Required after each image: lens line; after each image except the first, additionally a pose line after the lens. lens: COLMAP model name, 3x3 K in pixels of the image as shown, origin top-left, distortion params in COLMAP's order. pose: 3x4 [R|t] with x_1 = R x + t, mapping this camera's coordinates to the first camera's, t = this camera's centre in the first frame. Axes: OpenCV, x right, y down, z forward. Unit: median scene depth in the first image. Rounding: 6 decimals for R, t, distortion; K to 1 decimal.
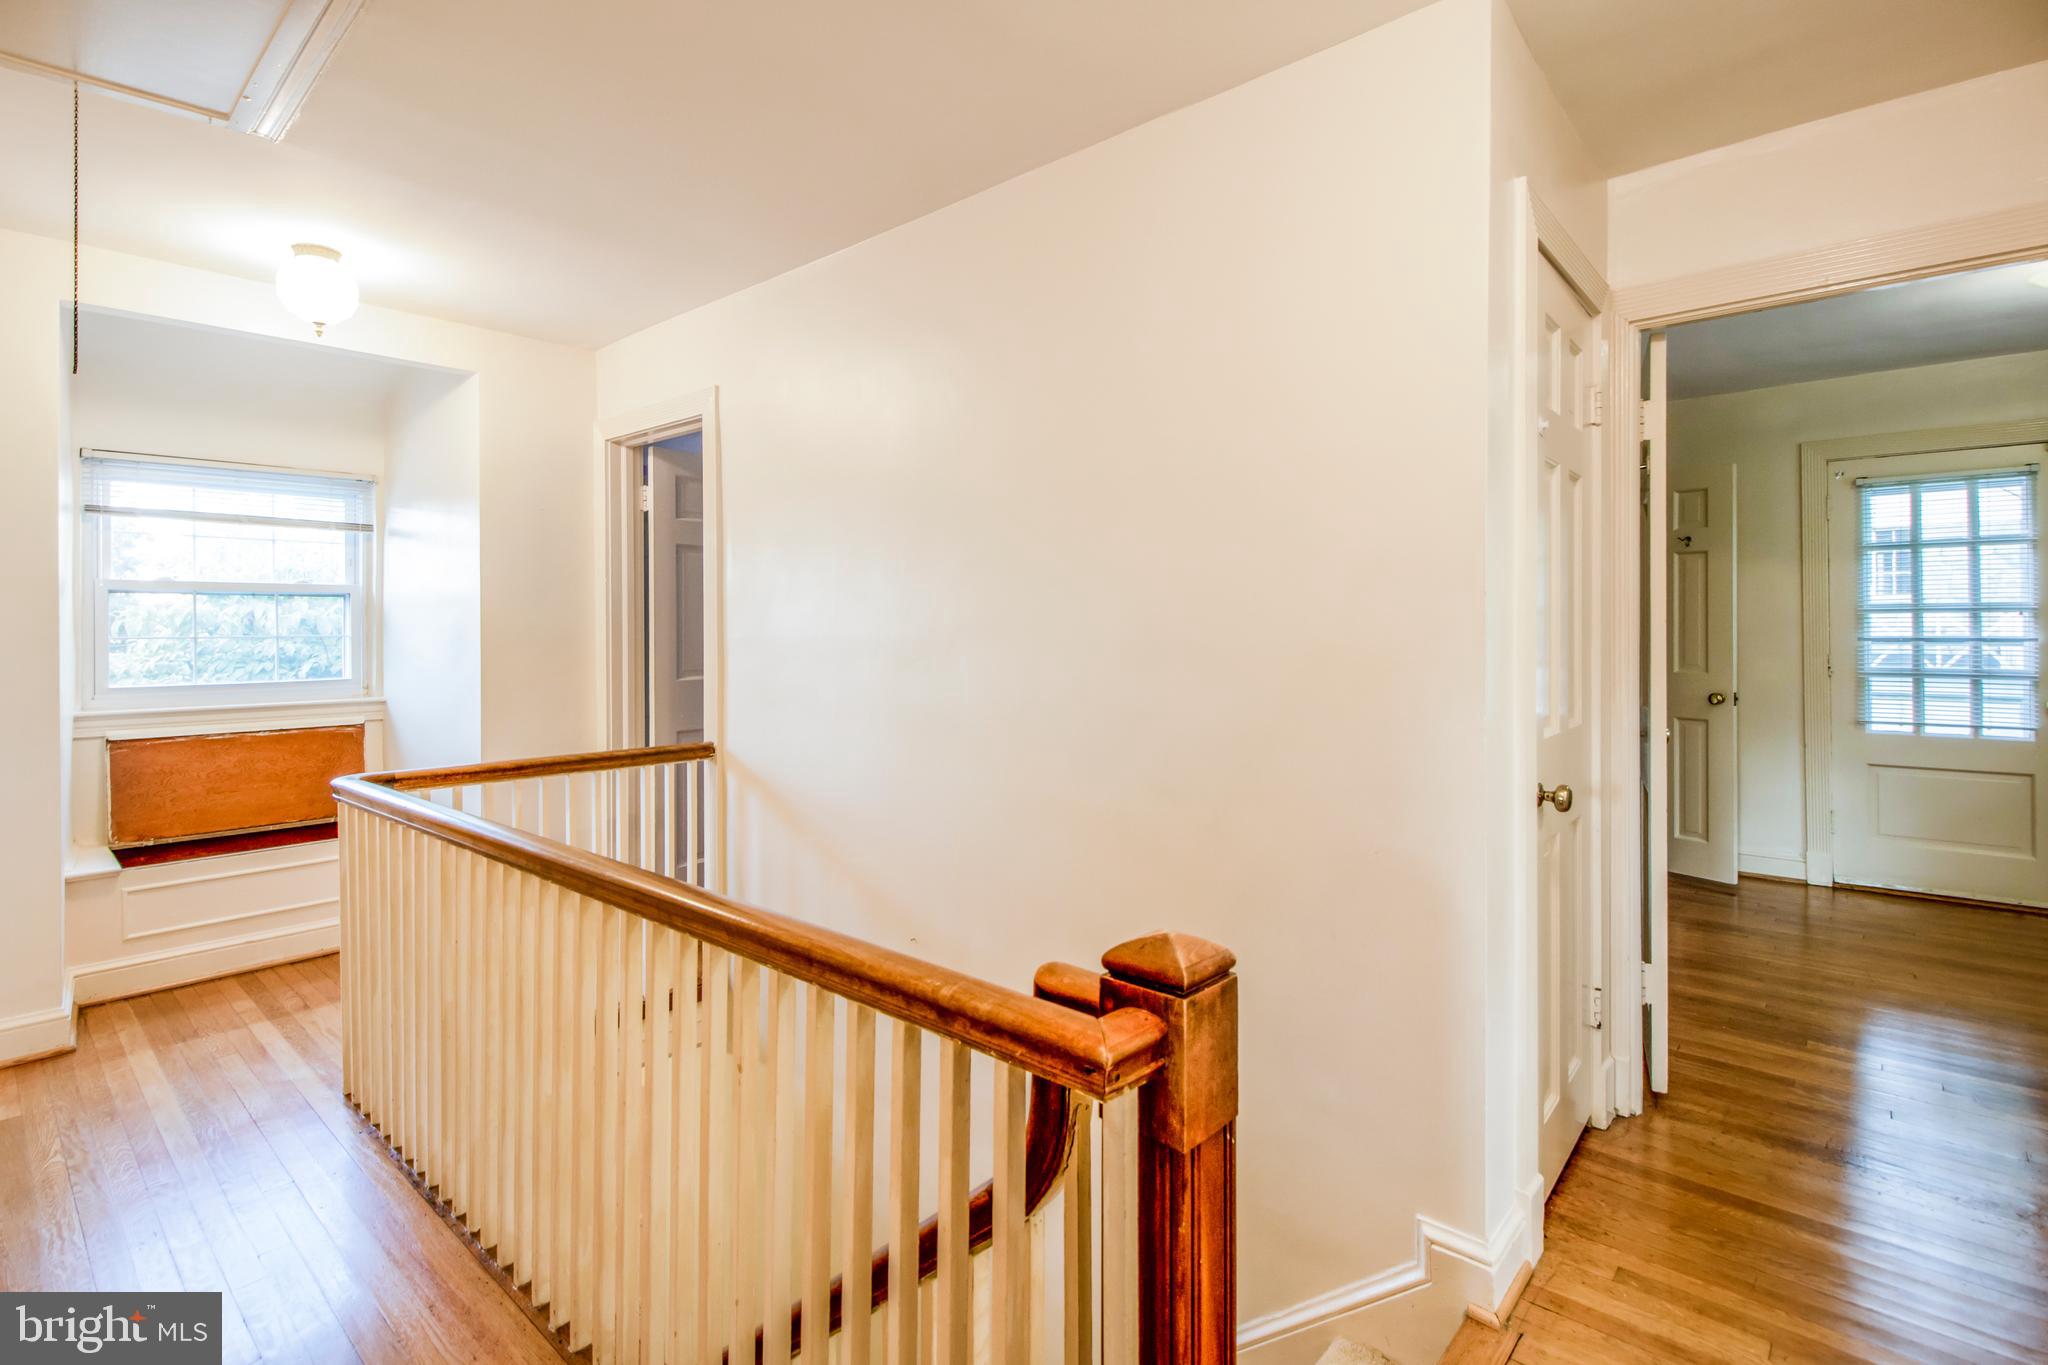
lens RADIAL K [[963.6, 0, 1016.2], [0, 963.6, 646.5], [0, 0, 1]] dist [0.023531, -0.000653]
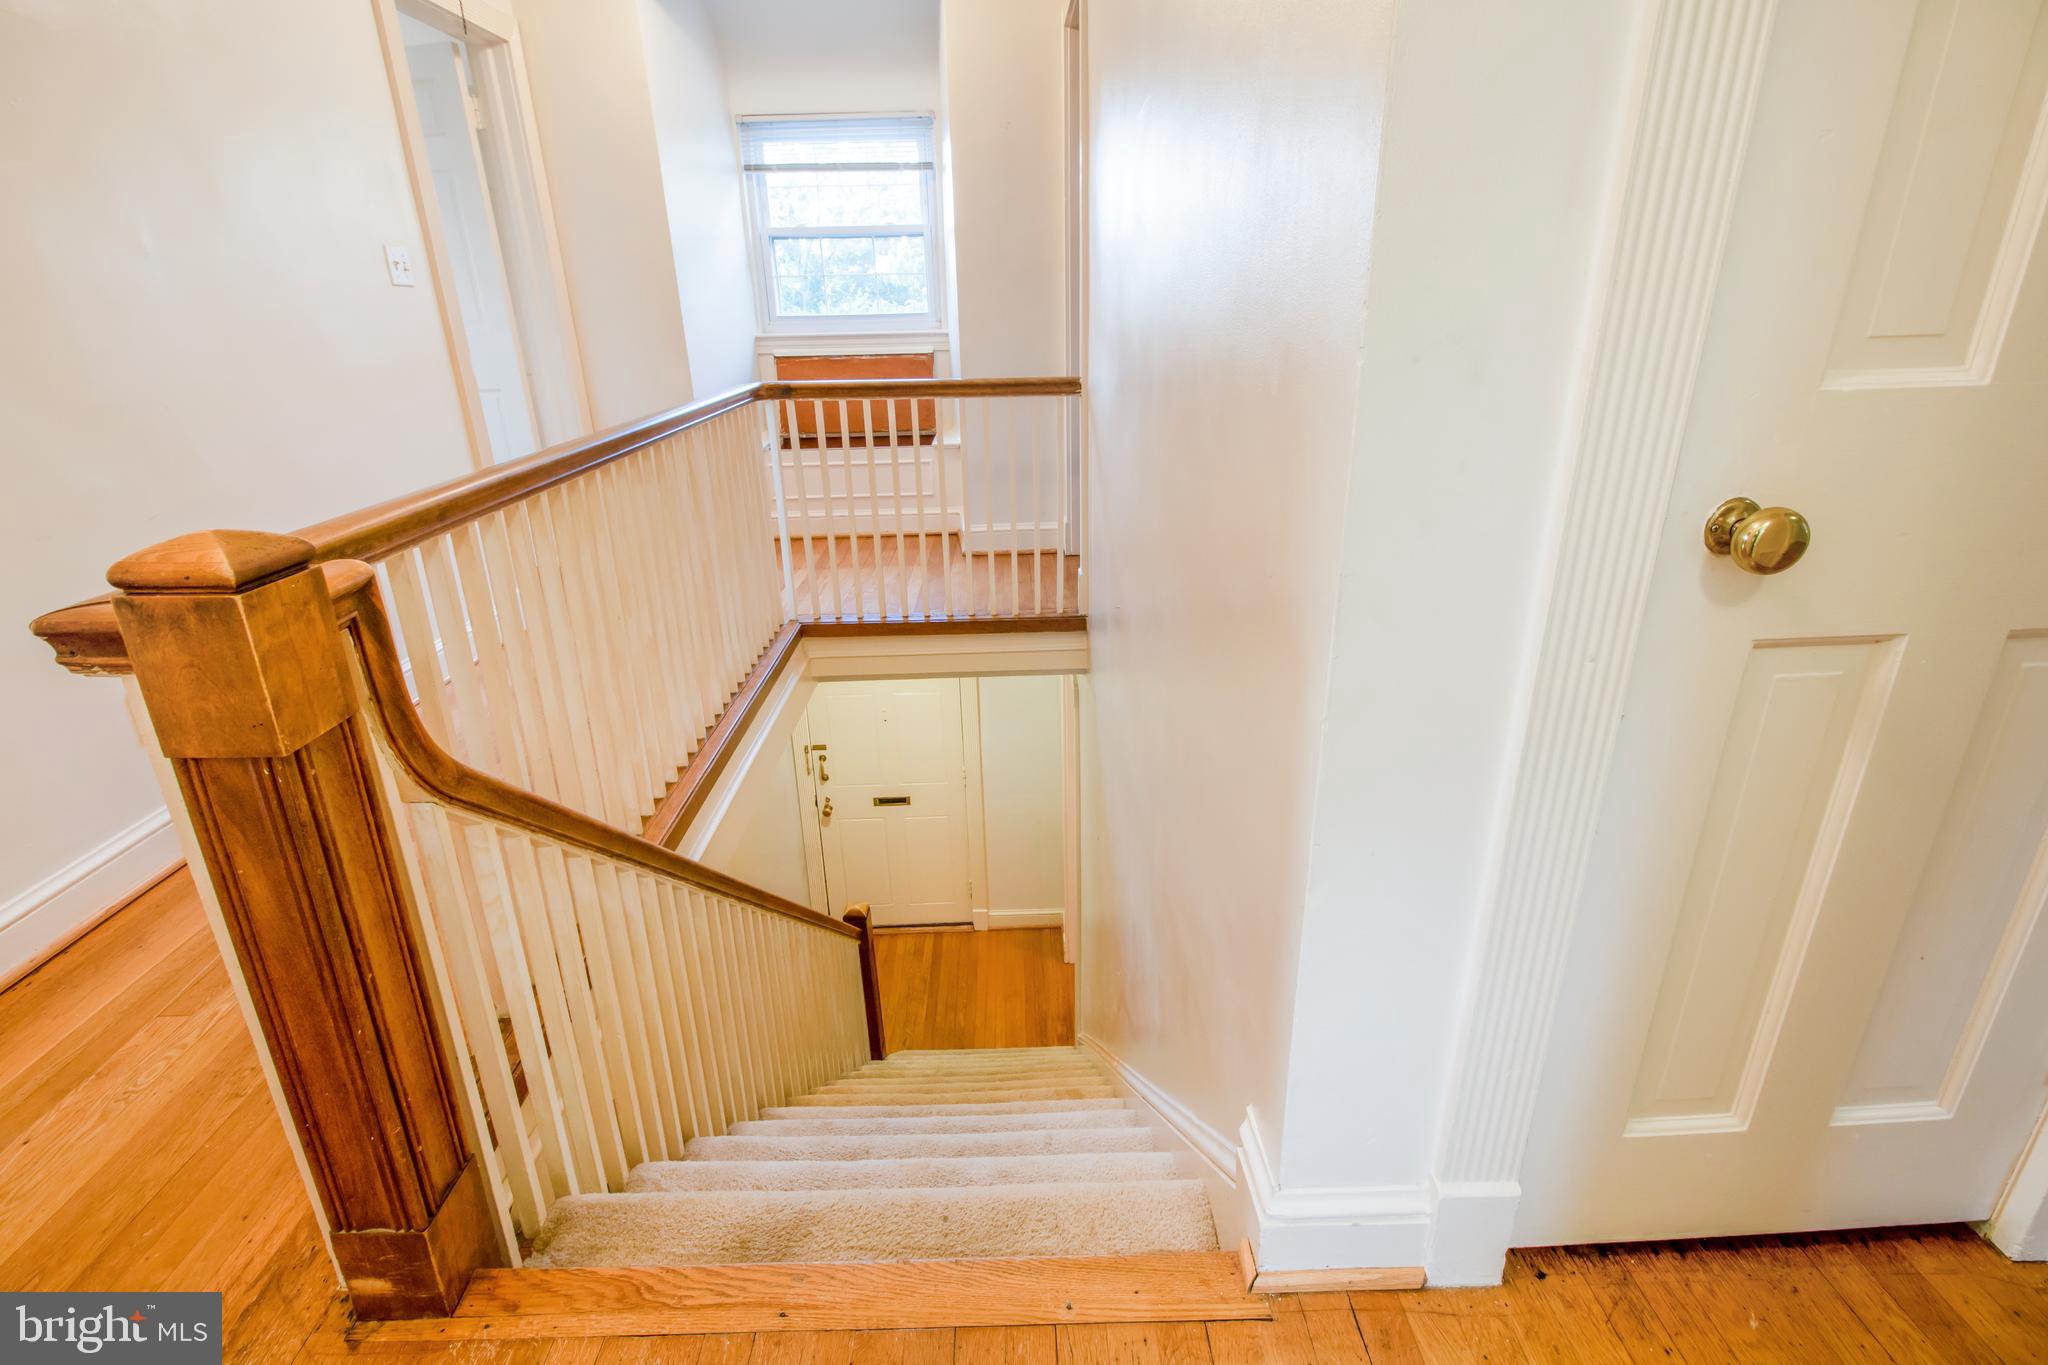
lens RADIAL K [[971.3, 0, 1024.0], [0, 971.3, 682.5], [0, 0, 1]] dist [-0.001381, -0.000195]
pose [[0.683225, 0.260707, -0.682081, 0.360153], [0.000999, 0.933758, 0.357905, 0.036307], [0.730207, -0.245211, 0.637706, 0.279402]]
